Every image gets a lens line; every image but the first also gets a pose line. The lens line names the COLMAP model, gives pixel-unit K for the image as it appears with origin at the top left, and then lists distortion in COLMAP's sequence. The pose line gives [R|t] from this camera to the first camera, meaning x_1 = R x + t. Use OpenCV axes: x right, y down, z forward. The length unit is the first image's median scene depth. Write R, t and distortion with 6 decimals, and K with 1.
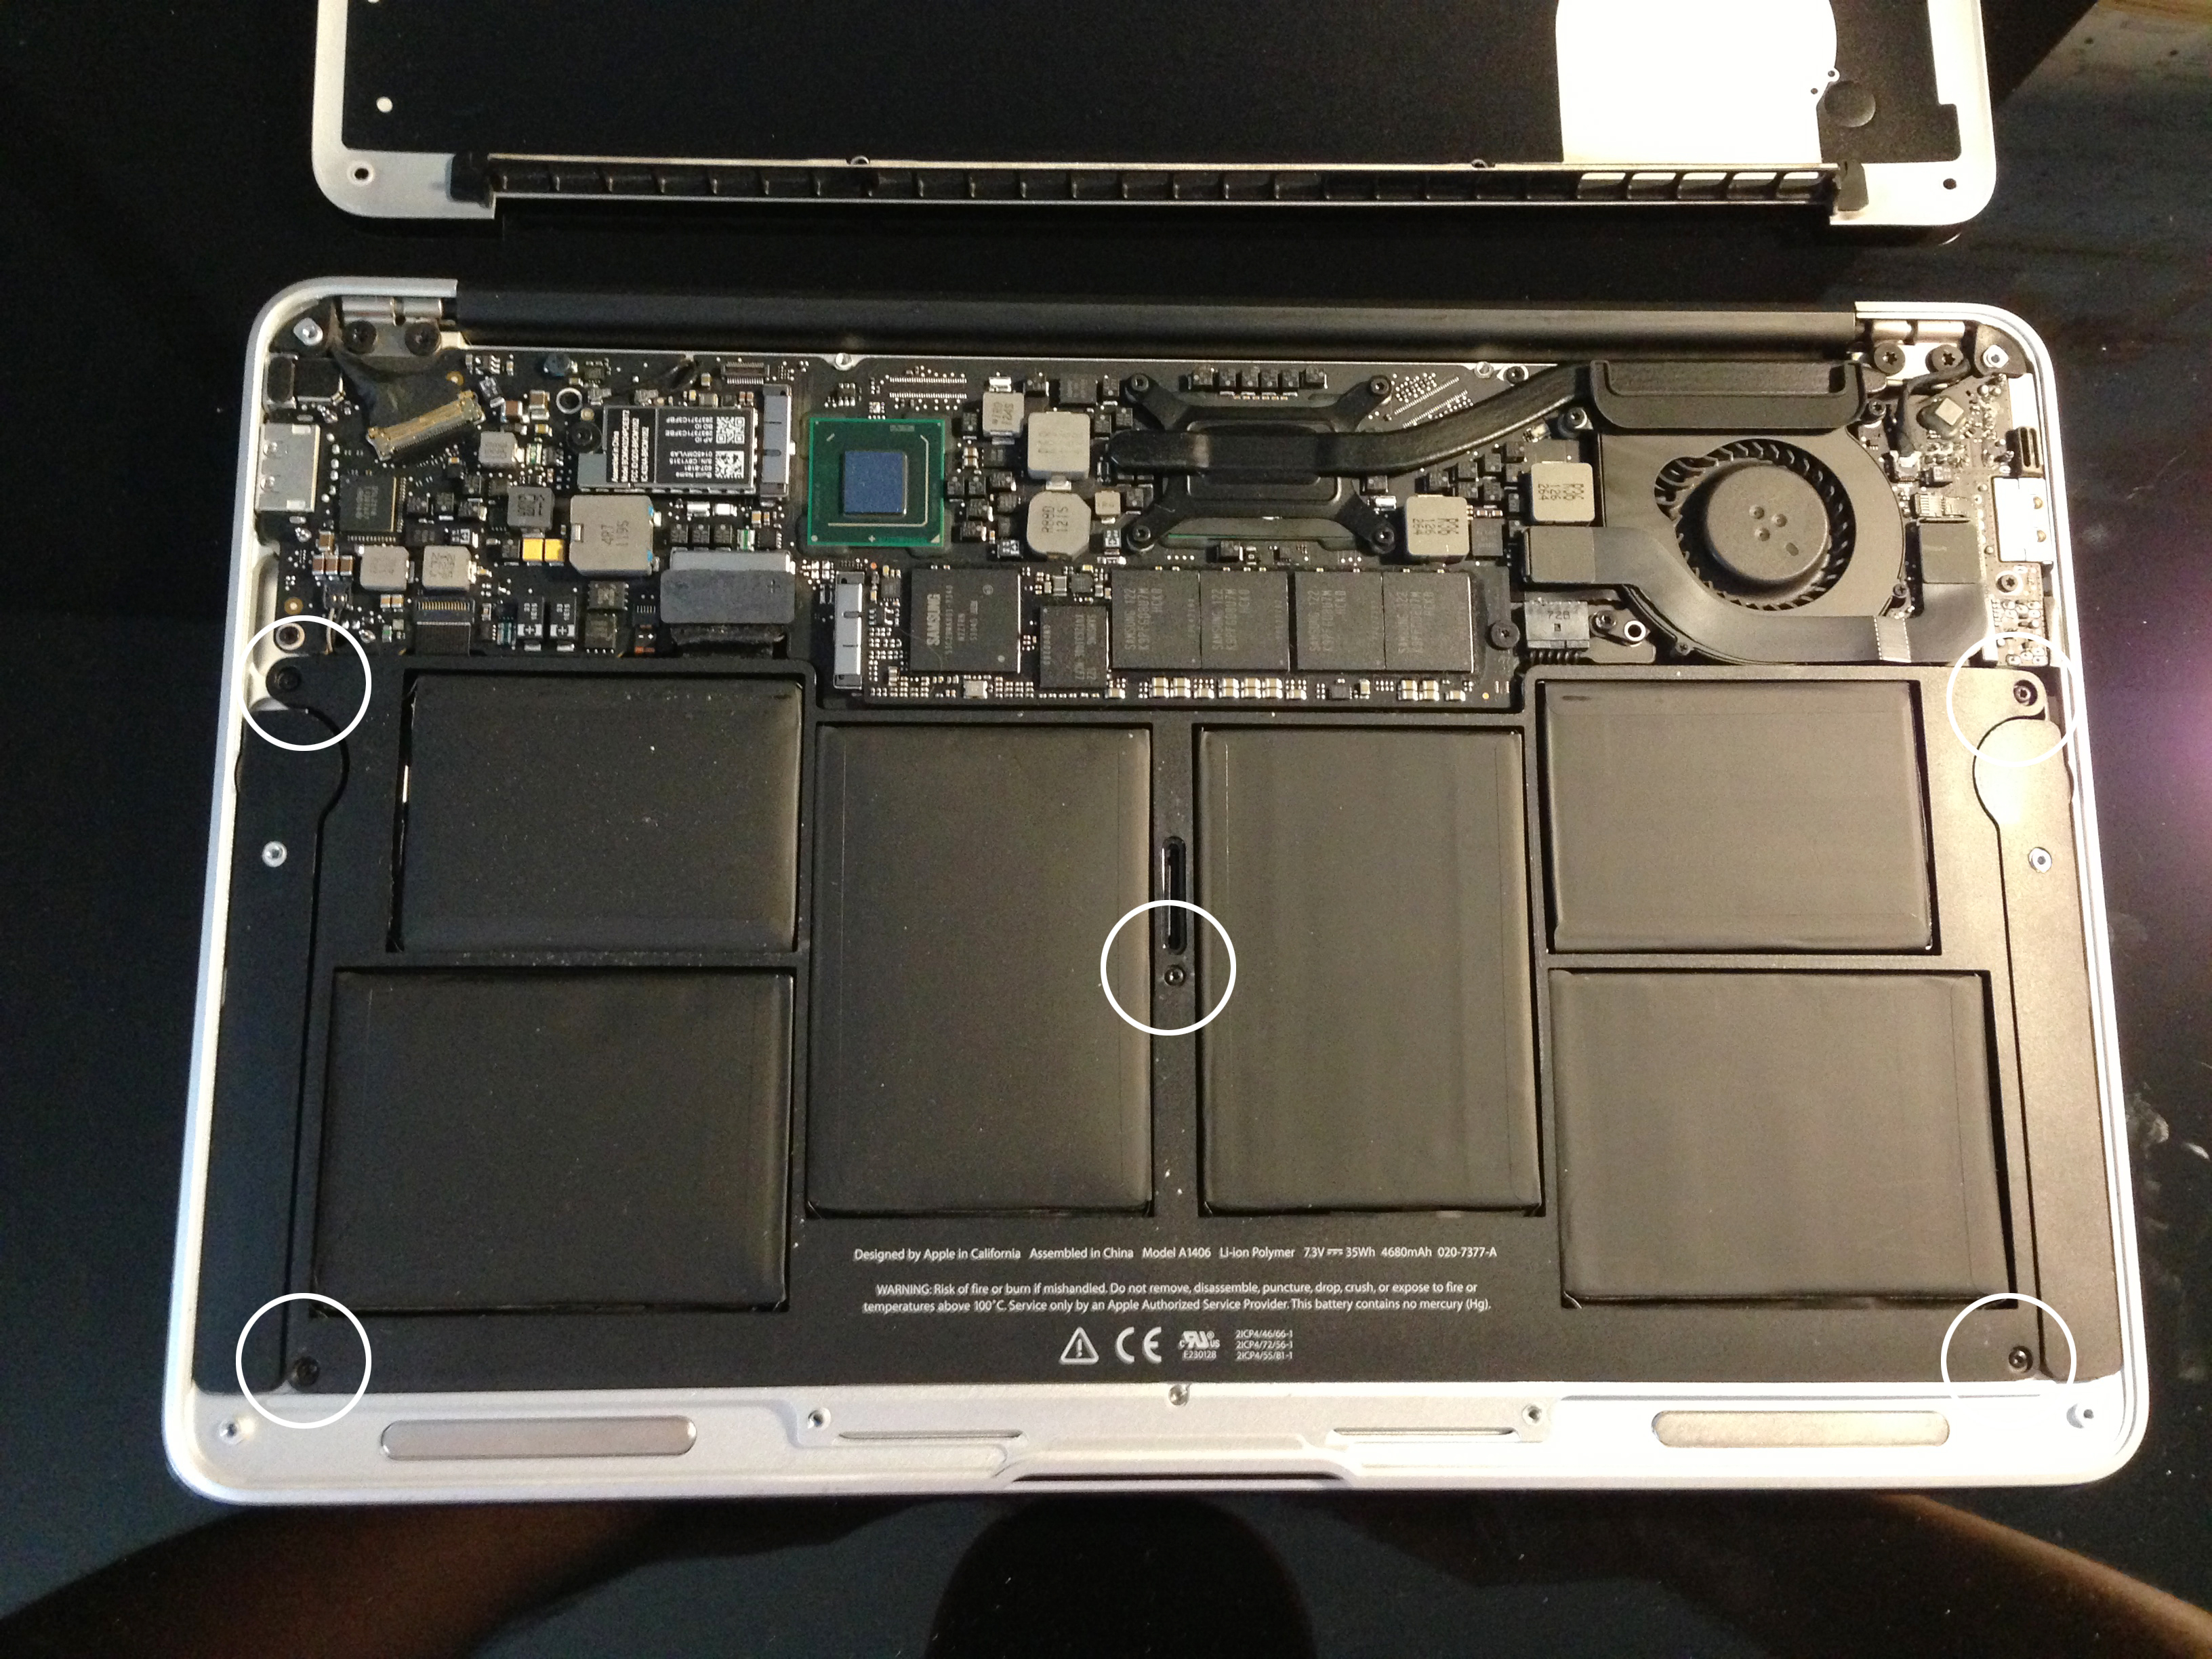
lens RADIAL K [[2123.5, 0, 1105.4], [0, 2123.5, 837.1], [0, 0, 1]] dist [-0.013834, 0.000000]
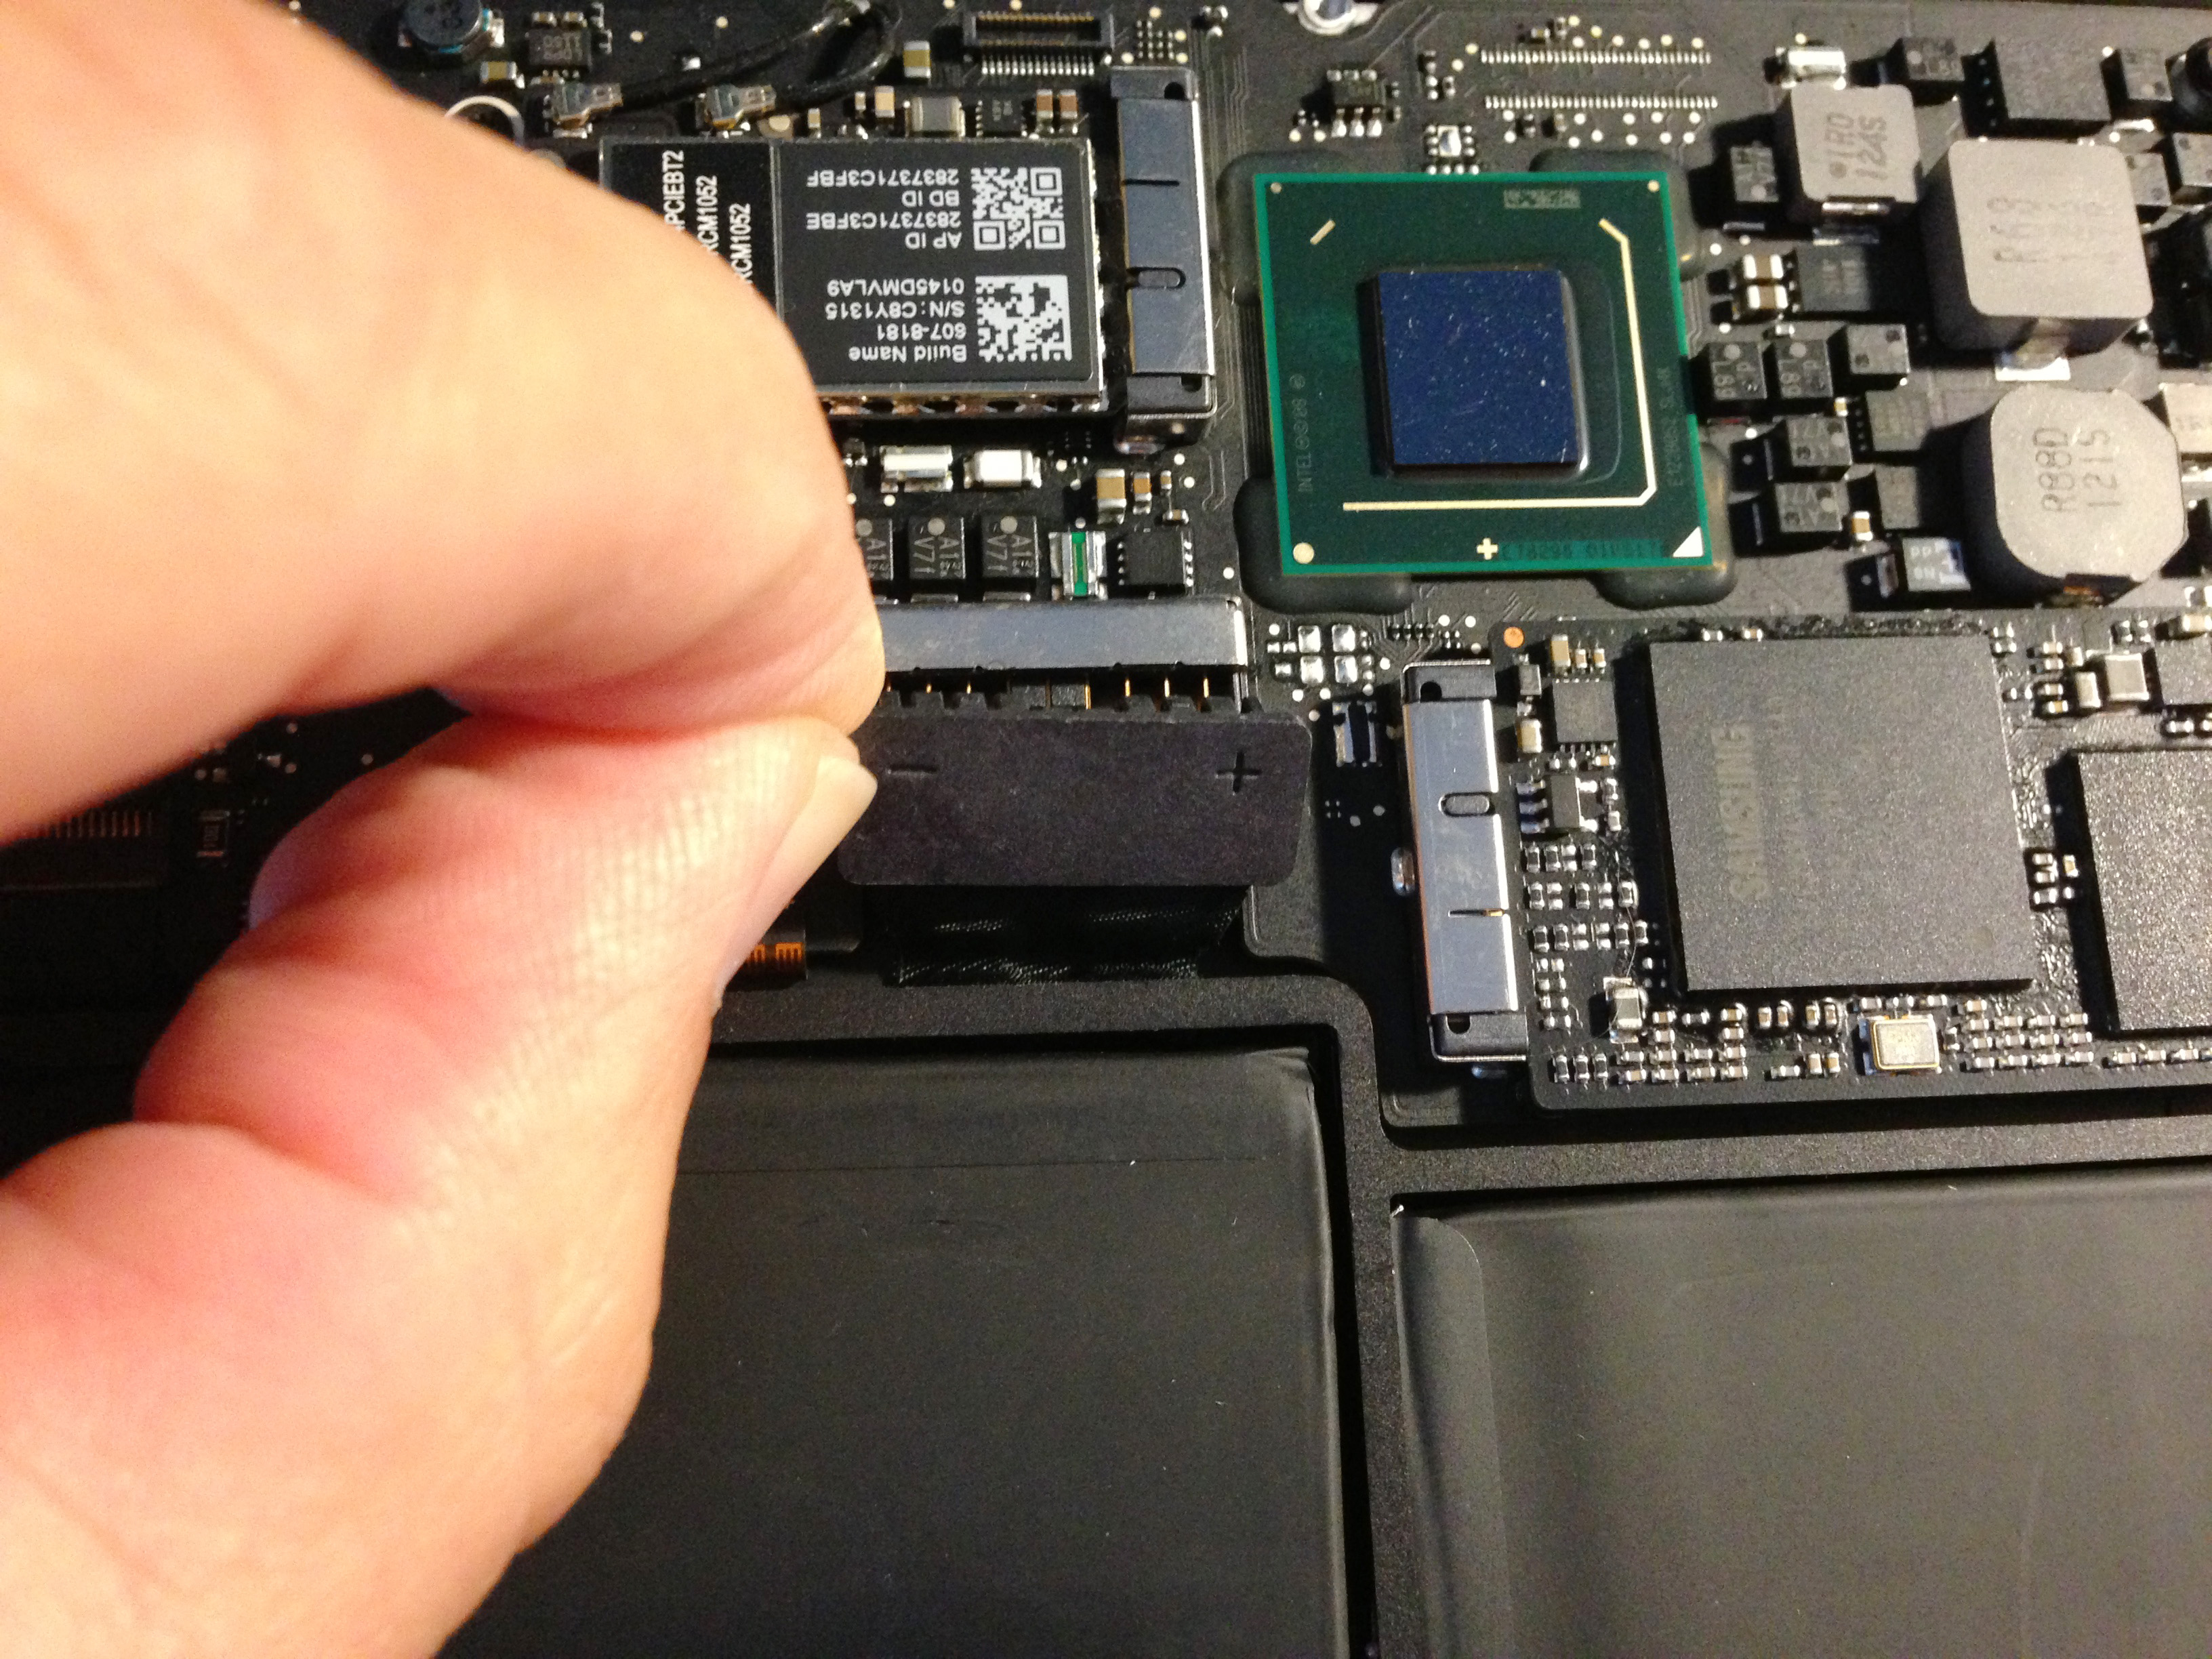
lens RADIAL K [[2123.5, 0, 1106.1], [0, 2123.5, 820.7], [0, 0, 1]] dist [-0.013834, 0.000000]
pose [[0.998339, -0.035630, 0.045276, -0.180943], [0.036320, 0.999235, -0.014523, -0.098397], [-0.044724, 0.016143, 0.998869, 0.694429]]
